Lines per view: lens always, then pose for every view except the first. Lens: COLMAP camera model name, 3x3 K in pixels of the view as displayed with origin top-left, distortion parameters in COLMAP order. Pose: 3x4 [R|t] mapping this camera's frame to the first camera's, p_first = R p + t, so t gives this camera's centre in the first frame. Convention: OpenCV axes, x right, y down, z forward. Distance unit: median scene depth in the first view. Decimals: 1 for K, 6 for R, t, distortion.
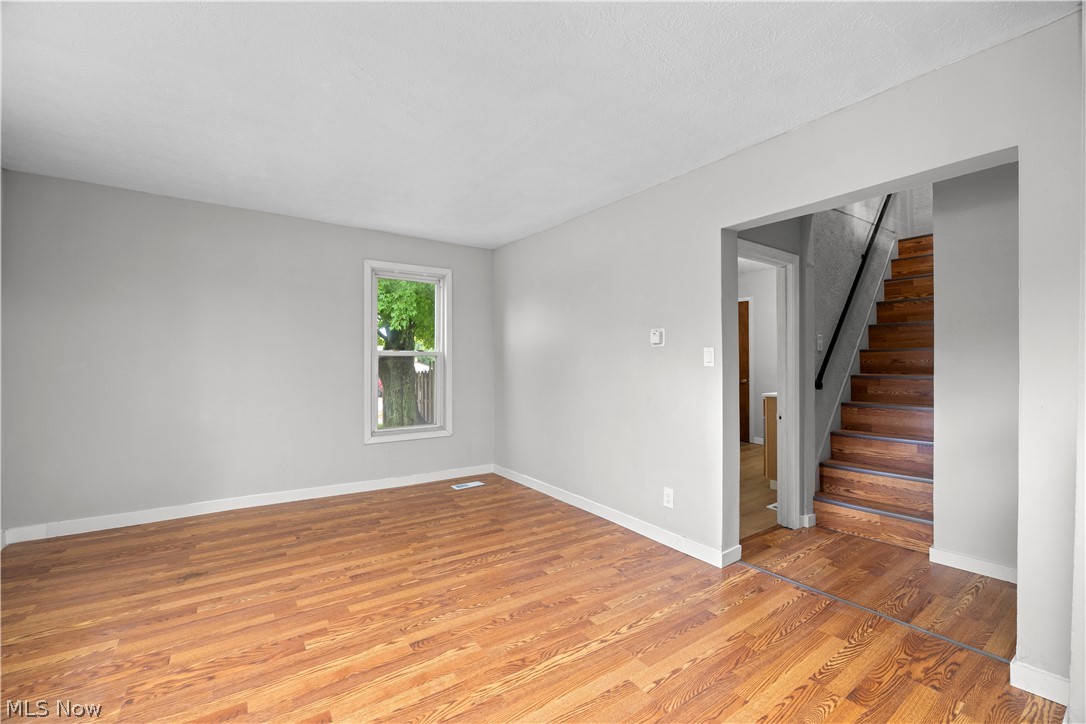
lens RADIAL K [[450.5, 0, 544.3], [0, 450.5, 359.7], [0, 0, 1]] dist [-0.017011, 0.000952]
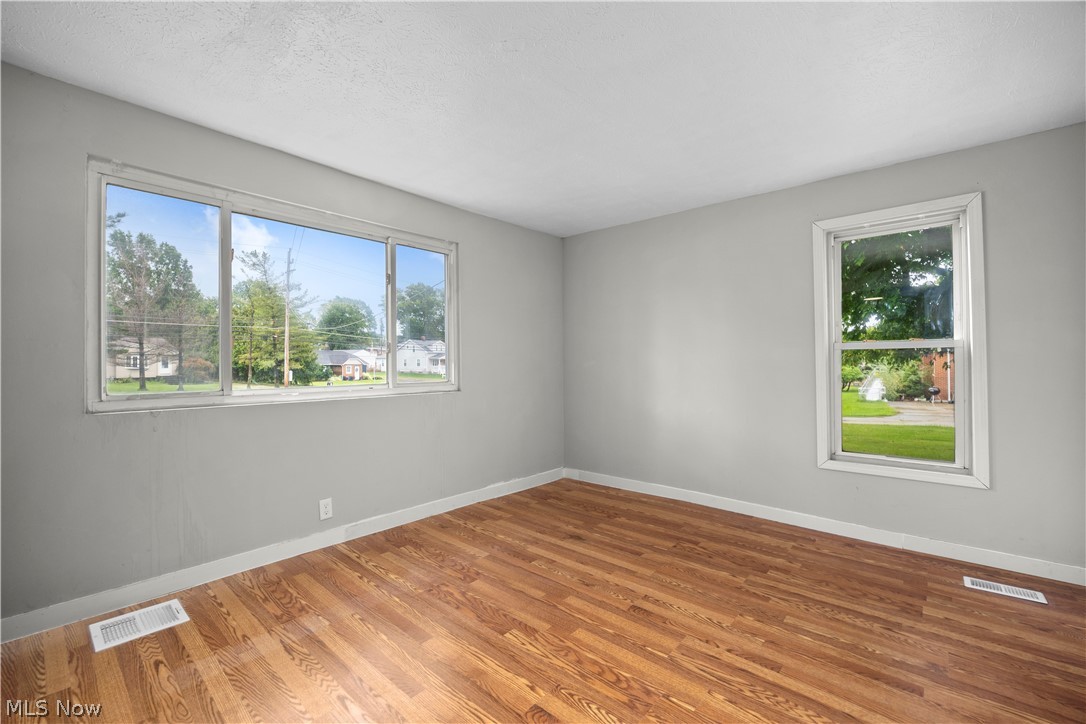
lens RADIAL K [[450.5, 0, 541.7], [0, 450.5, 364.9], [0, 0, 1]] dist [-0.017011, 0.000952]
pose [[0.236503, 0.001175, -0.971630, 0.337028], [0.008967, 0.999954, 0.003392, 0.012220], [0.971589, -0.009515, 0.236481, 0.571190]]
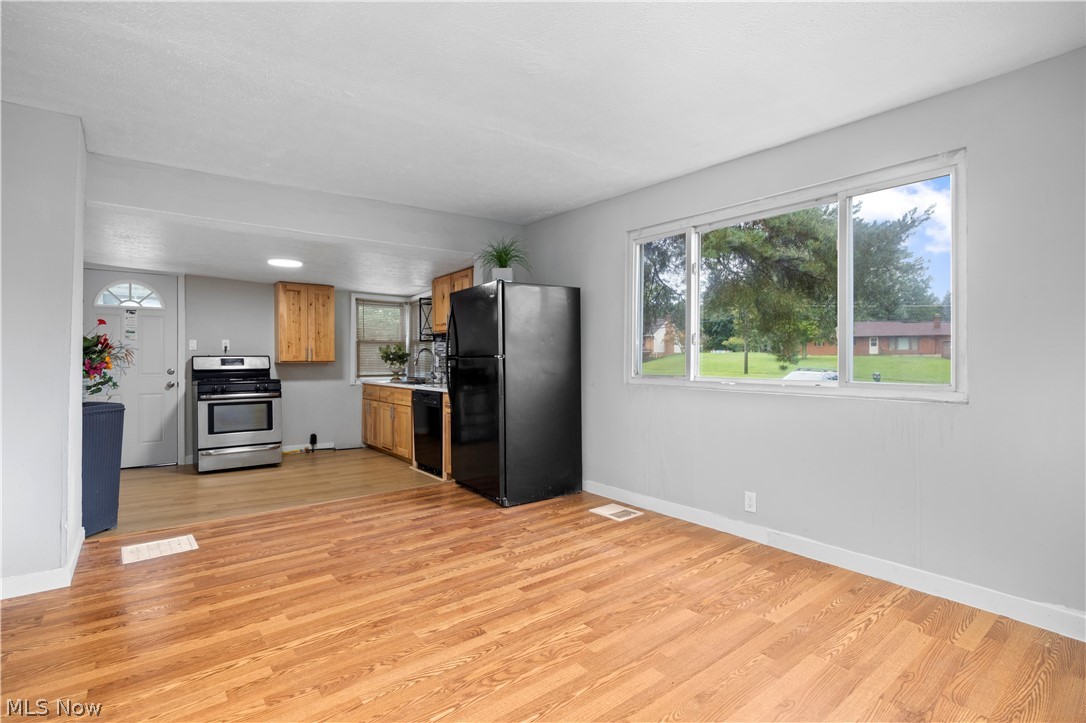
lens RADIAL K [[525.9, 0, 545.0], [0, 525.9, 359.7], [0, 0, 1]] dist [-0.014313, -0.000577]
pose [[-0.998568, -0.001961, -0.053458, -0.254733], [-0.002143, 0.999992, 0.003351, 0.017562], [0.053452, 0.003461, -0.998564, 1.500084]]
